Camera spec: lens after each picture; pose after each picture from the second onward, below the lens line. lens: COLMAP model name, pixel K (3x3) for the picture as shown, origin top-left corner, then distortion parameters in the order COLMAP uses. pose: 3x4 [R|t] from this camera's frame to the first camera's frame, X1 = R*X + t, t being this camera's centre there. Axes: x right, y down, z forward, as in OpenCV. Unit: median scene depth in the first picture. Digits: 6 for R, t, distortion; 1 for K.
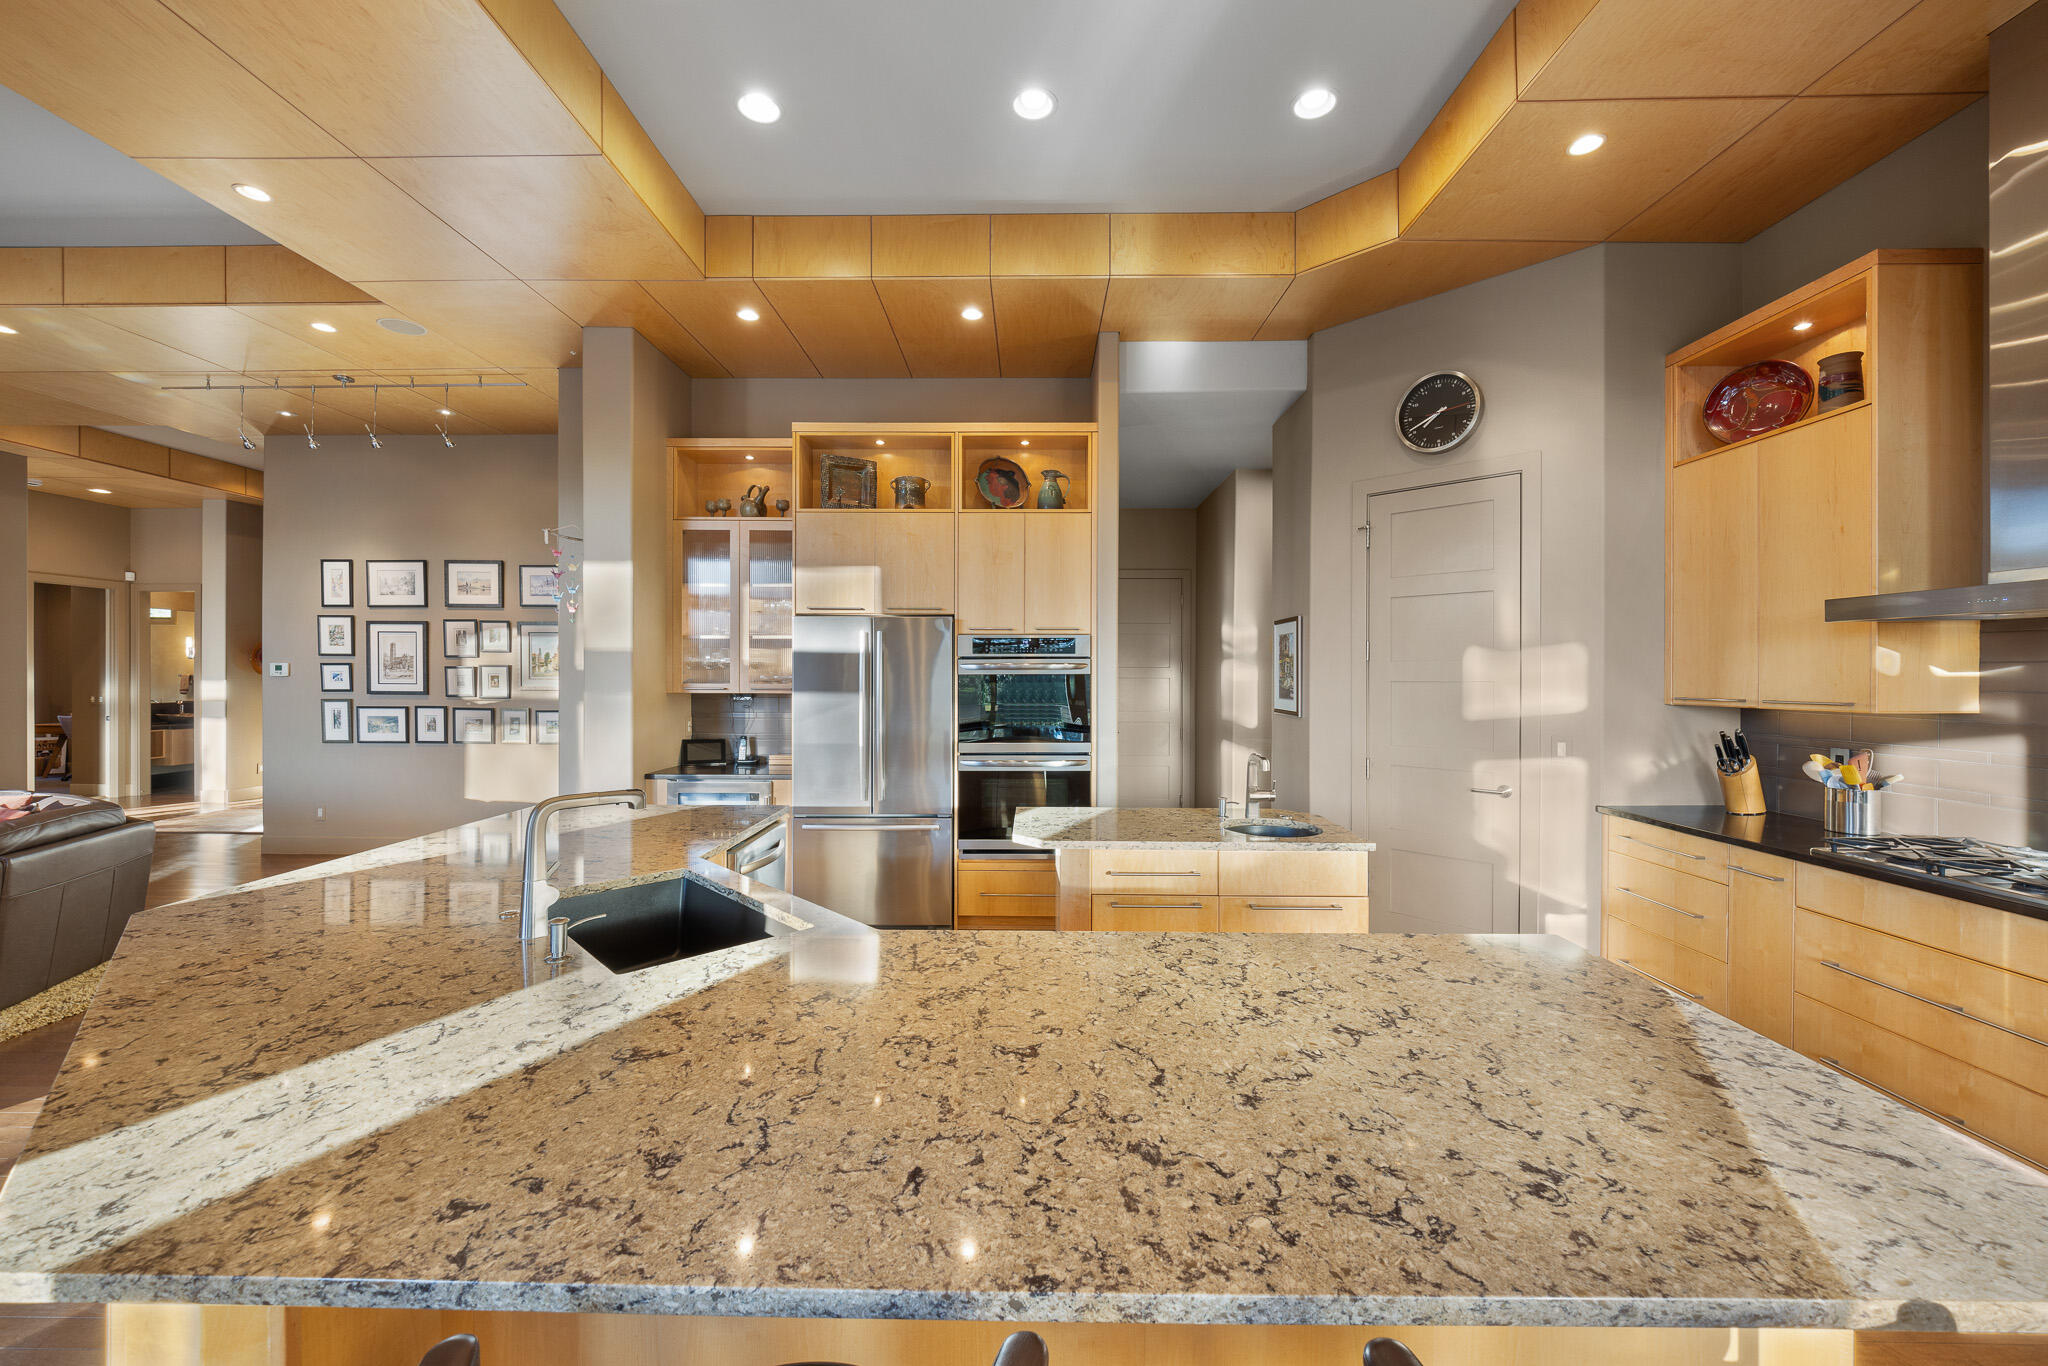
lens RADIAL K [[810.7, 0, 1040.8], [0, 810.7, 674.9], [0, 0, 1]] dist [-0.003996, -0.000750]
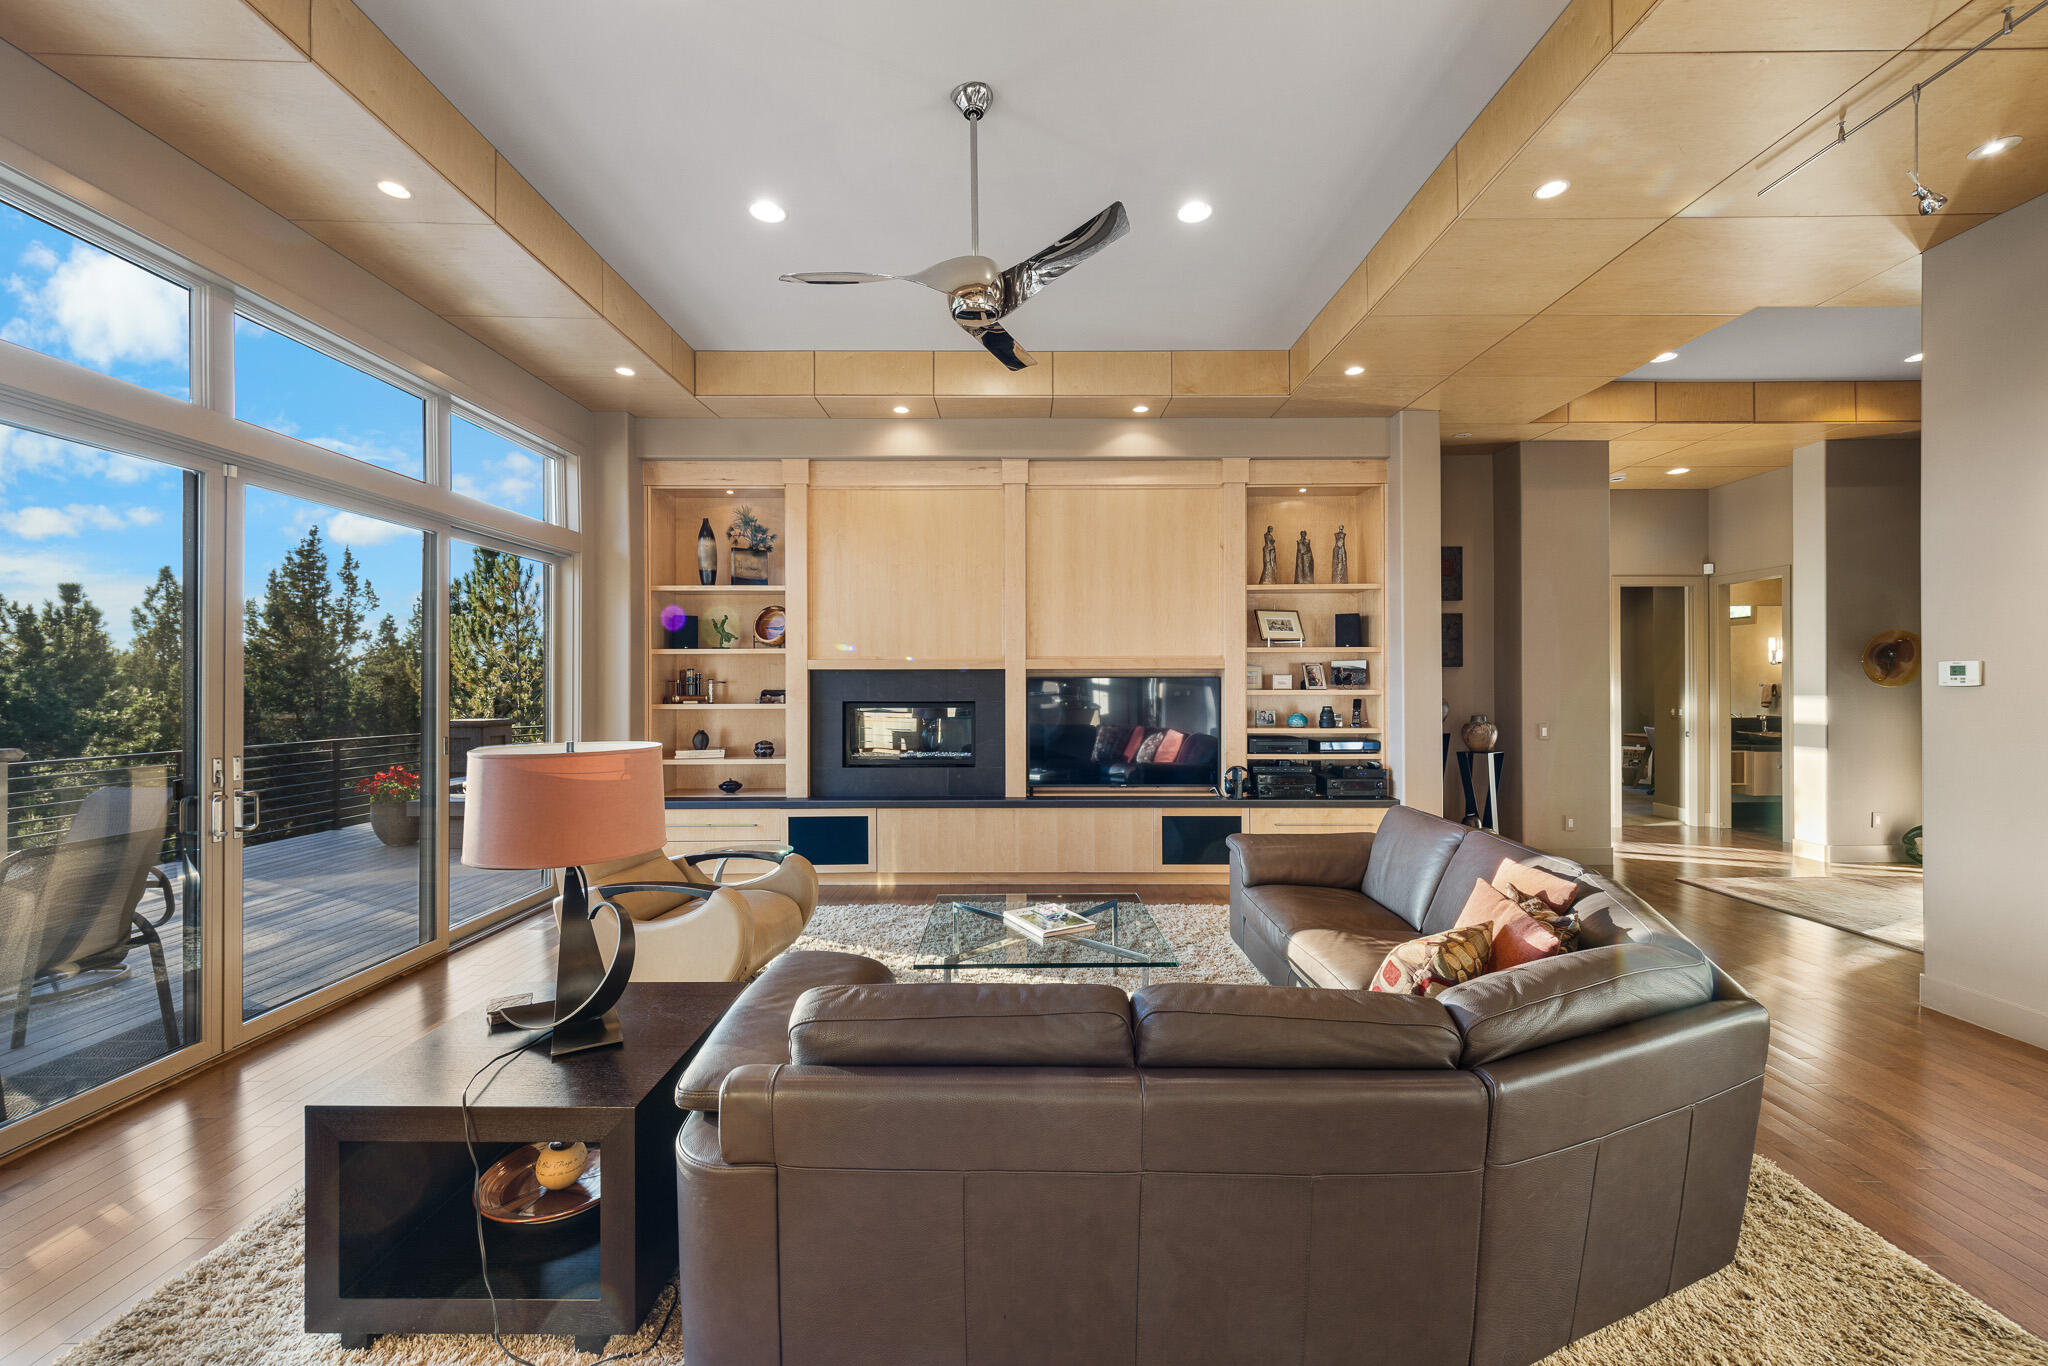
lens RADIAL K [[807.8, 0, 1011.9], [0, 807.8, 682.1], [0, 0, 1]] dist [-0.011095, 0.000042]
pose [[0.010929, -0.003918, -0.999933, -0.329728], [0.001561, 0.999991, -0.003902, -0.000027], [0.999939, -0.001518, 0.010935, 0.285929]]
